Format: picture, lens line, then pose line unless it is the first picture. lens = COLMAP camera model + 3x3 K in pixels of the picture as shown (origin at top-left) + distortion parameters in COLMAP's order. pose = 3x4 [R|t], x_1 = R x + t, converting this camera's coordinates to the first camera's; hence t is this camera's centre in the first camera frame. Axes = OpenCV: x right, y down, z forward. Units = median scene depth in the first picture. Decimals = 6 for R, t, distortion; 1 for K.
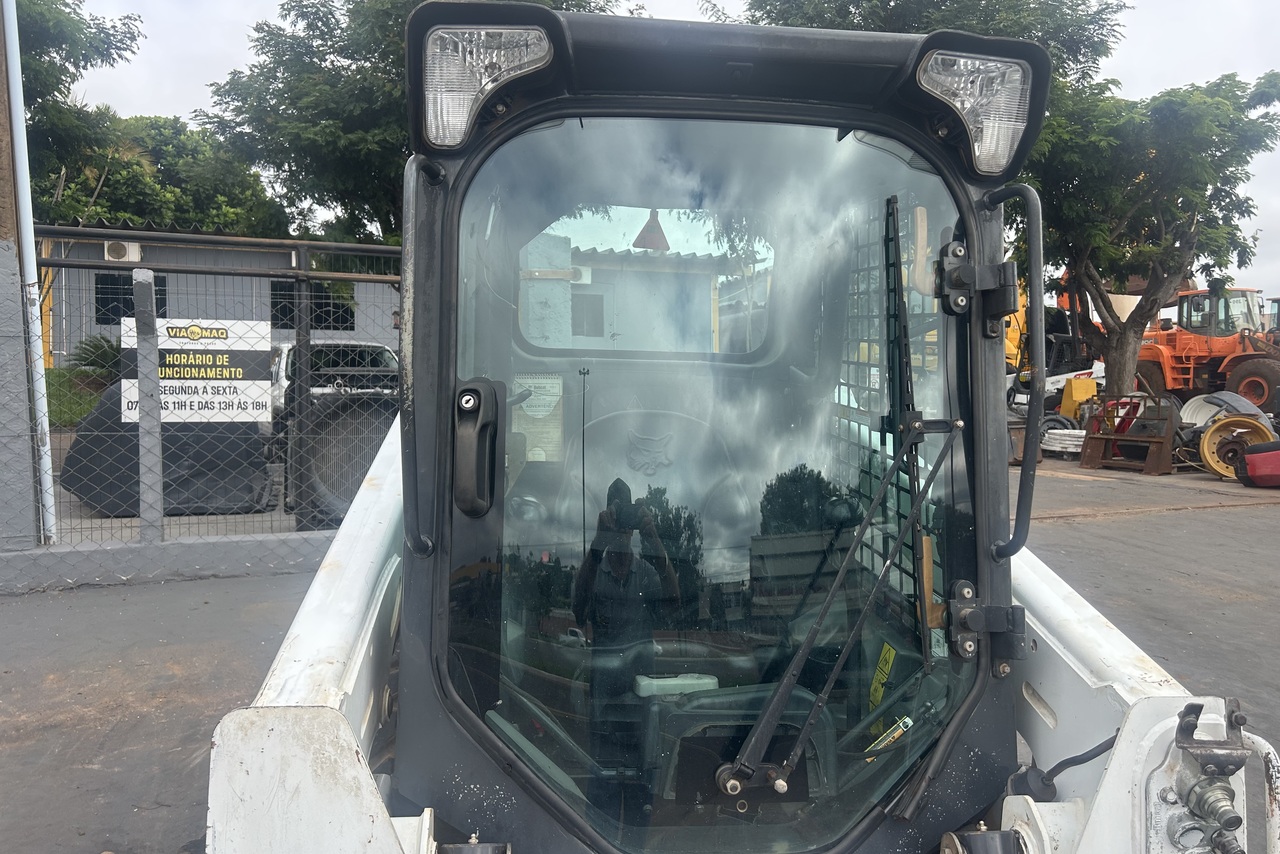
lens RADIAL K [[978.3, 0, 637.9], [0, 978.3, 419.3], [0, 0, 1]] dist [0.082386, -0.077621]
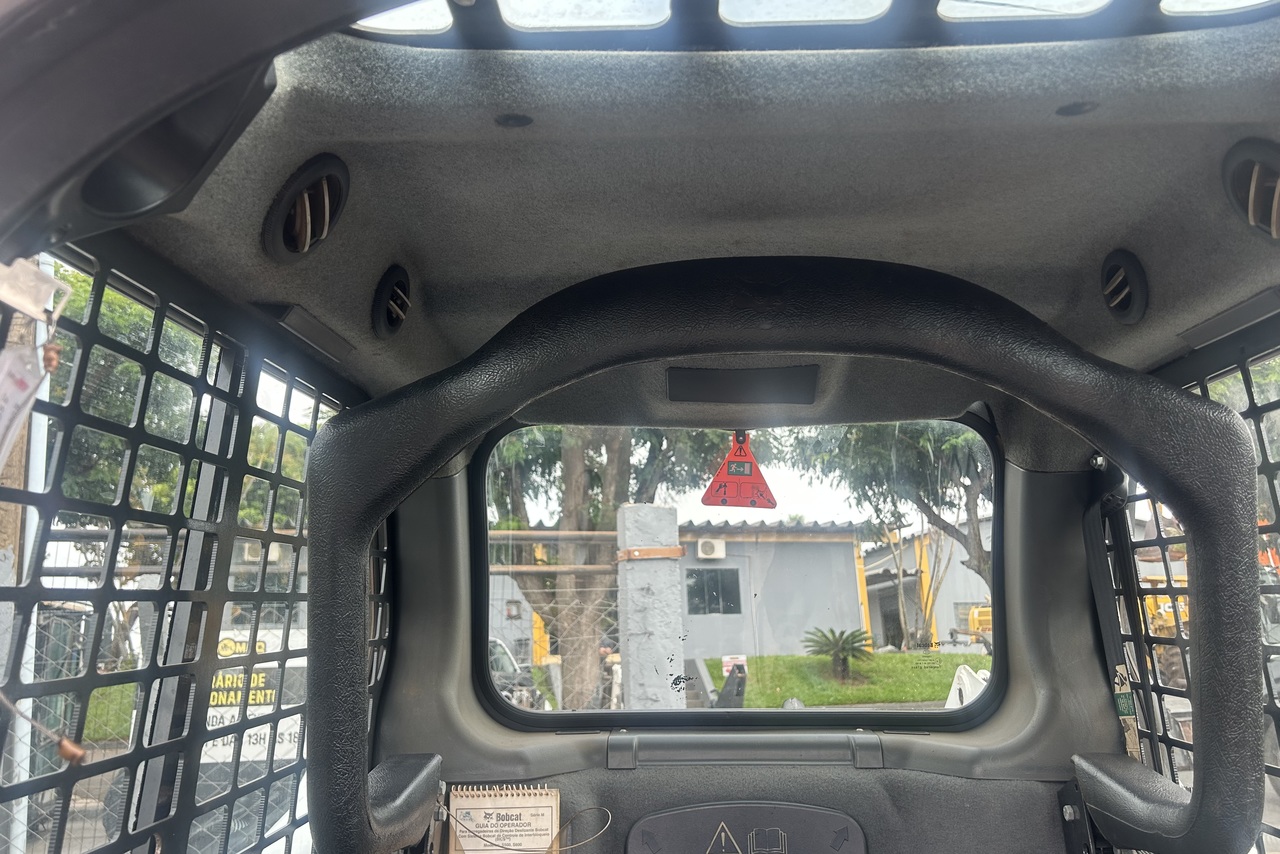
lens RADIAL K [[978.3, 0, 637.9], [0, 978.3, 419.3], [0, 0, 1]] dist [0.082386, -0.077621]
pose [[0.989088, -0.064670, -0.132373, 0.010339], [0.025954, 0.960941, -0.275534, -0.025726], [0.145021, 0.269092, 0.952134, 0.161796]]
